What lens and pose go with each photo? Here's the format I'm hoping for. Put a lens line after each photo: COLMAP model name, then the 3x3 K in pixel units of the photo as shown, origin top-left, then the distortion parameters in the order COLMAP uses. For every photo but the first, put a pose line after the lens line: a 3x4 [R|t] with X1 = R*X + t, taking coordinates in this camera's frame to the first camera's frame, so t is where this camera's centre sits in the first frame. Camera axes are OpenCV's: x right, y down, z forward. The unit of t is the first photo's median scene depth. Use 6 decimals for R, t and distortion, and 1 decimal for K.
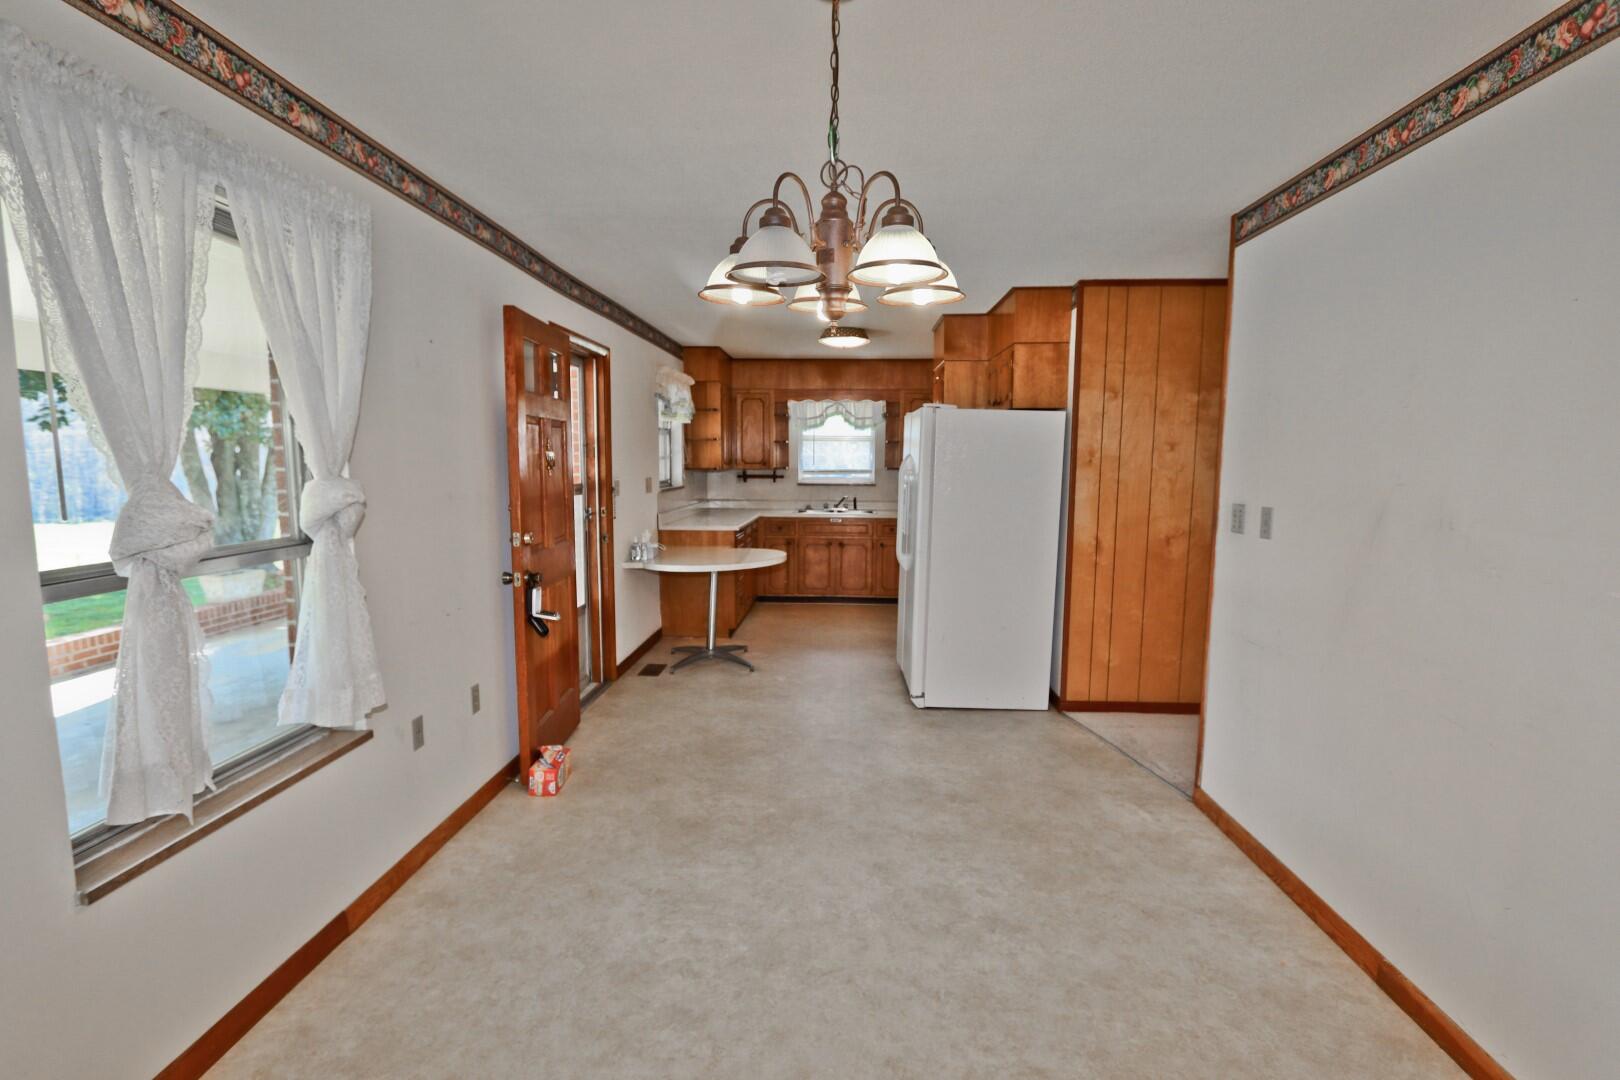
lens RADIAL K [[781.6, 0, 826.4], [0, 781.6, 530.5], [0, 0, 1]] dist [-0.008583, 0.000927]
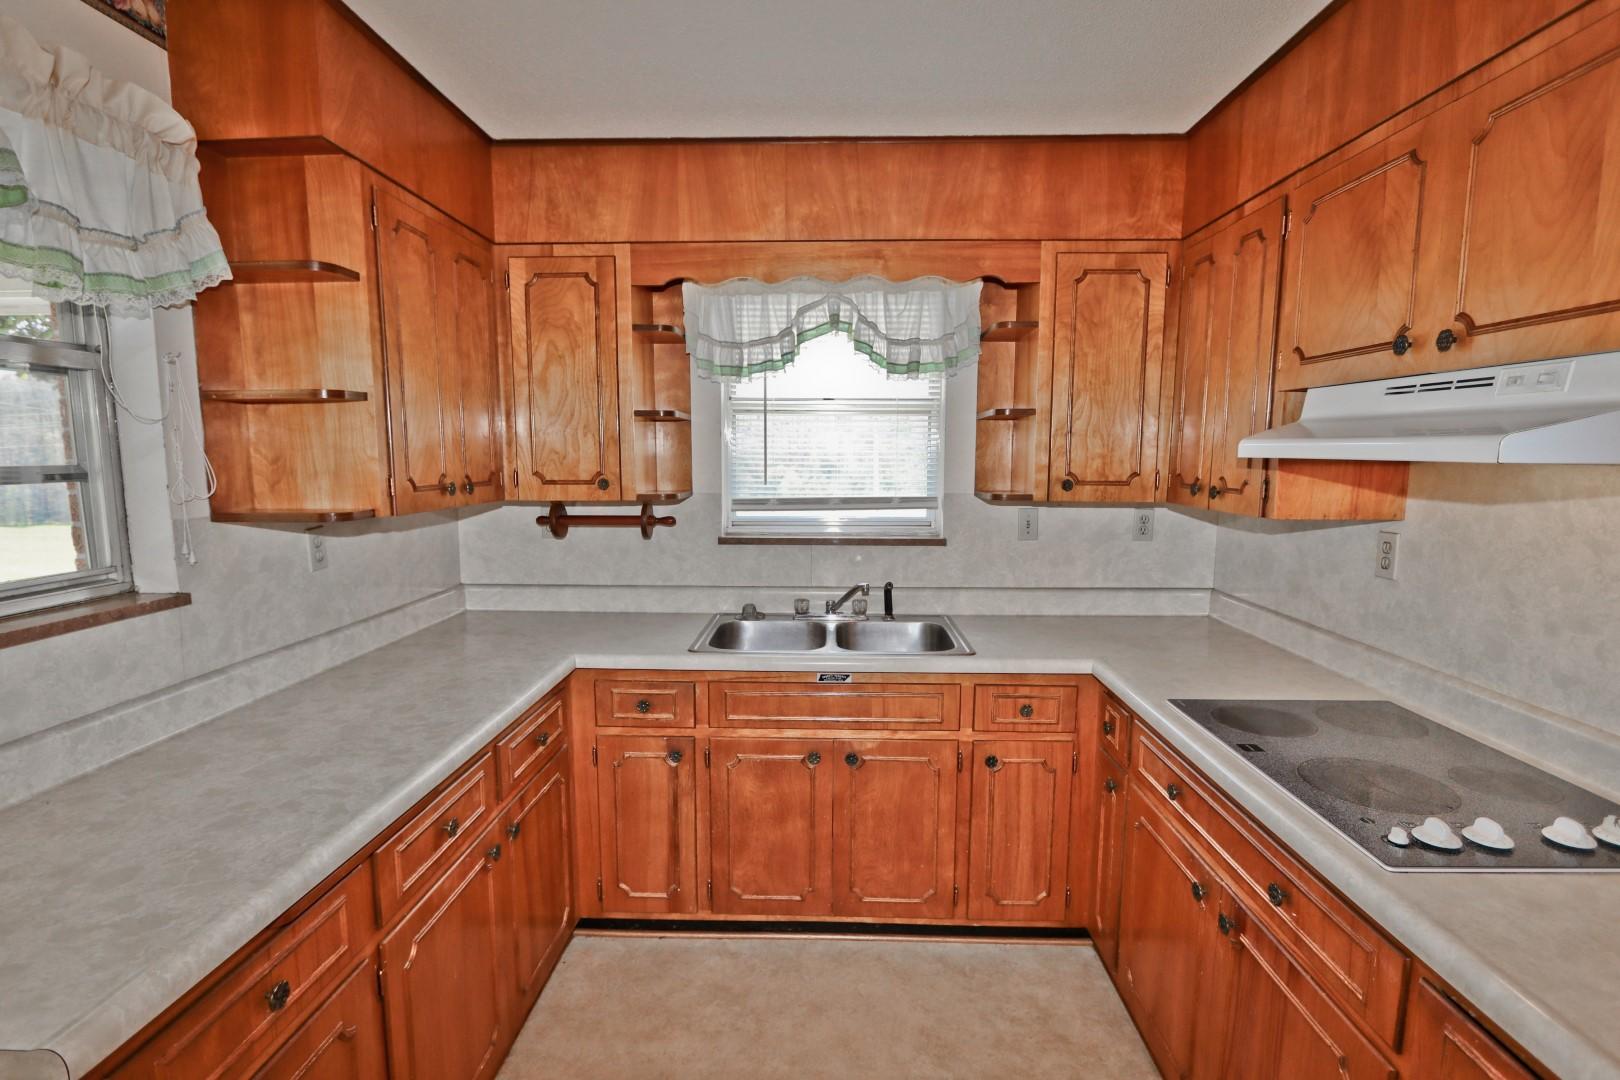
lens RADIAL K [[781.6, 0, 806.4], [0, 781.6, 546.4], [0, 0, 1]] dist [-0.008583, 0.000927]
pose [[0.999987, -0.005127, -0.000143, 0.002115], [0.005129, 0.999652, 0.025891, -0.068244], [0.000010, -0.025891, 0.999665, 0.686482]]
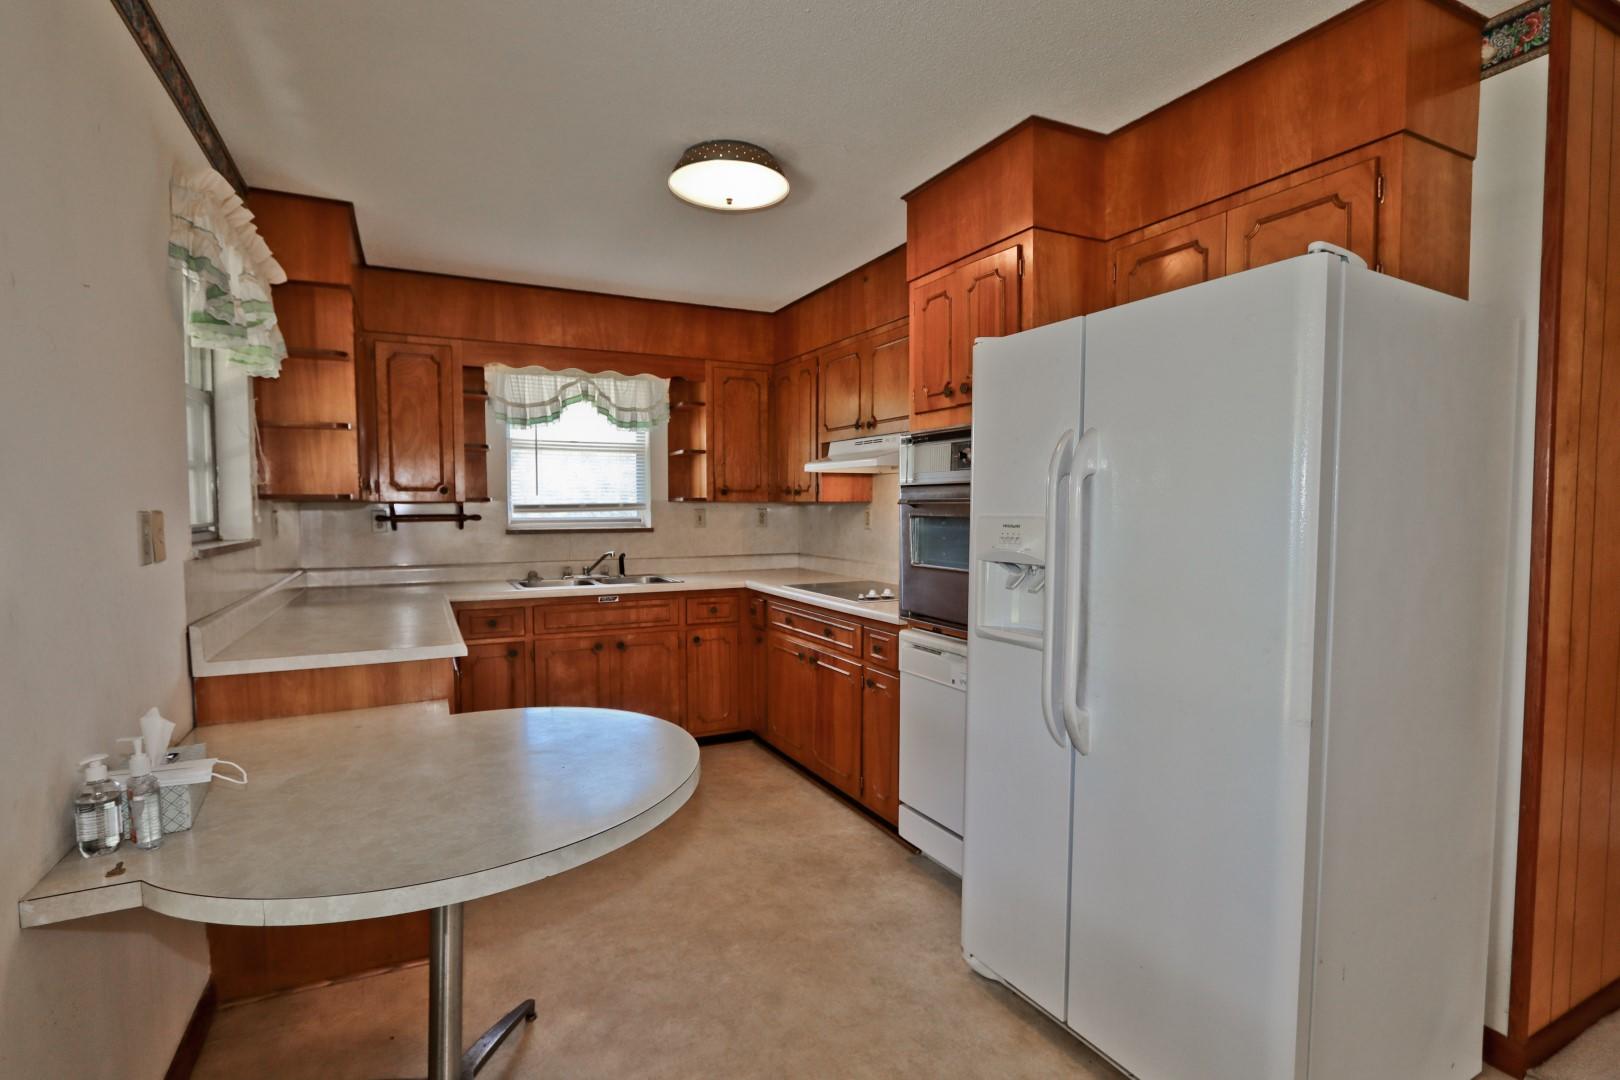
lens RADIAL K [[781.6, 0, 798.3], [0, 781.6, 547.7], [0, 0, 1]] dist [-0.008583, 0.000927]
pose [[0.883612, -0.031899, 0.467133, -0.112581], [0.051269, 0.998269, -0.028811, -0.024994], [-0.465405, 0.049407, 0.883718, 0.474077]]
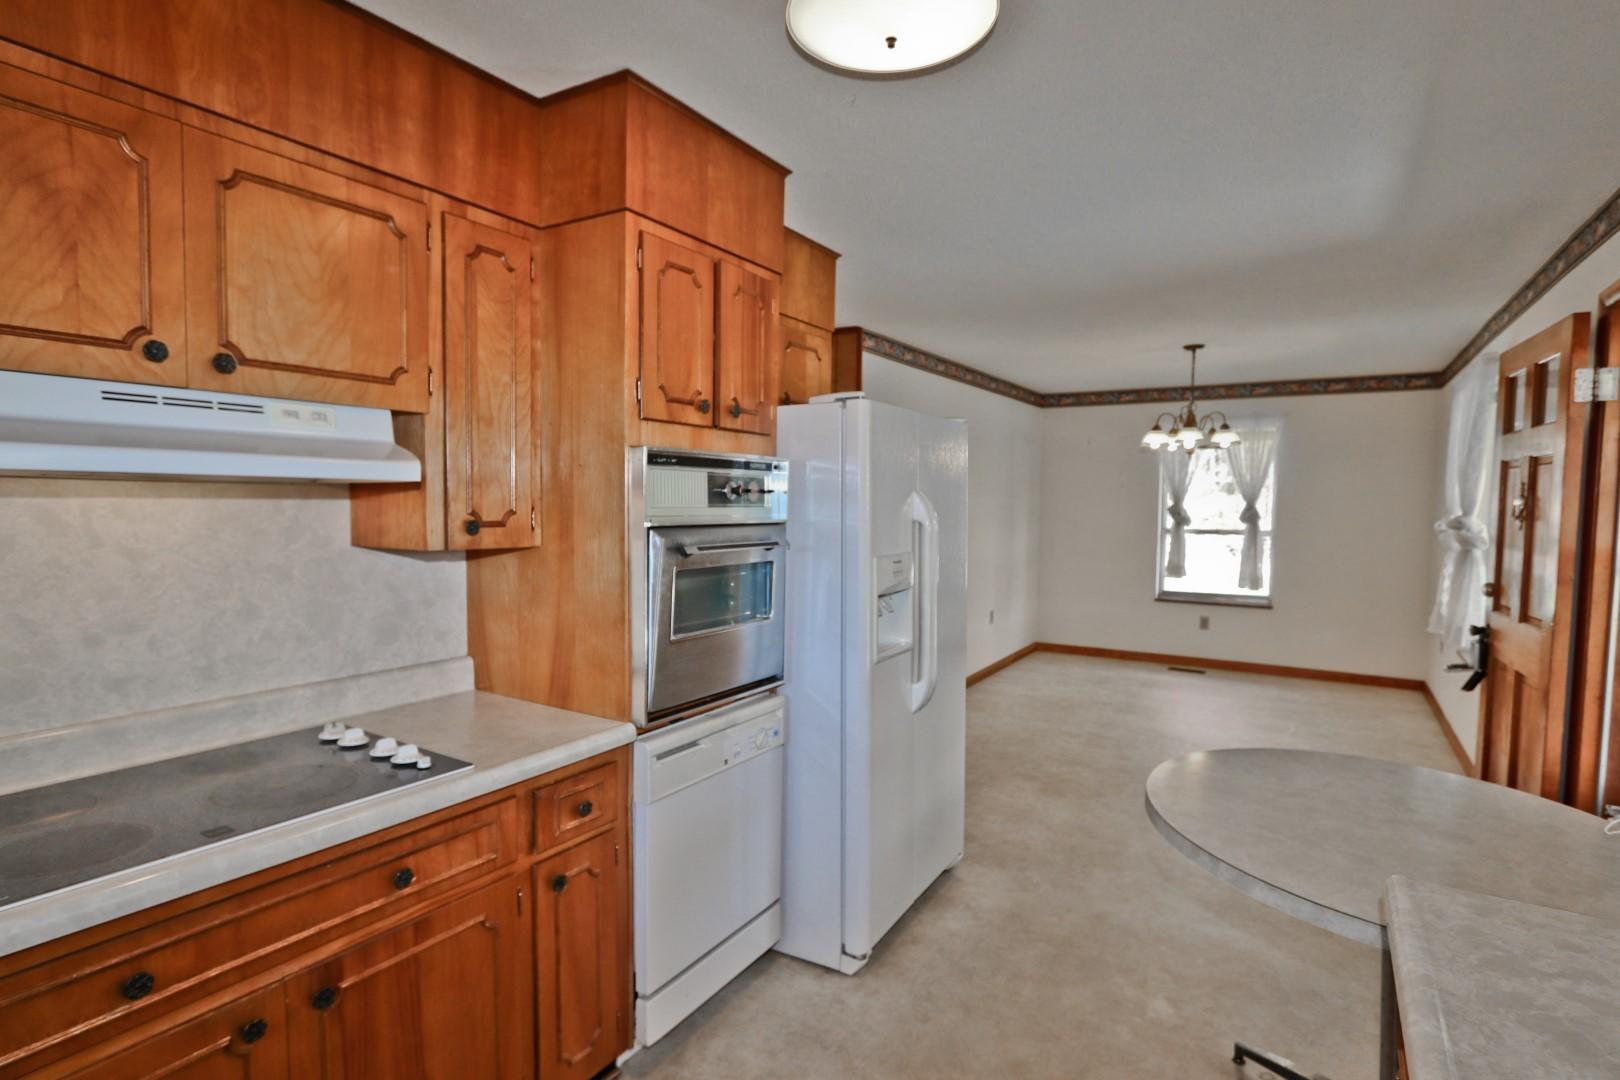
lens RADIAL K [[816.7, 0, 818.4], [0, 816.7, 544.2], [0, 0, 1]] dist [-0.013445, 0.000267]
pose [[-0.866408, -0.047035, 0.497117, -0.069177], [0.029471, 0.989002, 0.144939, -0.089433], [-0.498467, 0.140227, -0.855492, 0.947375]]
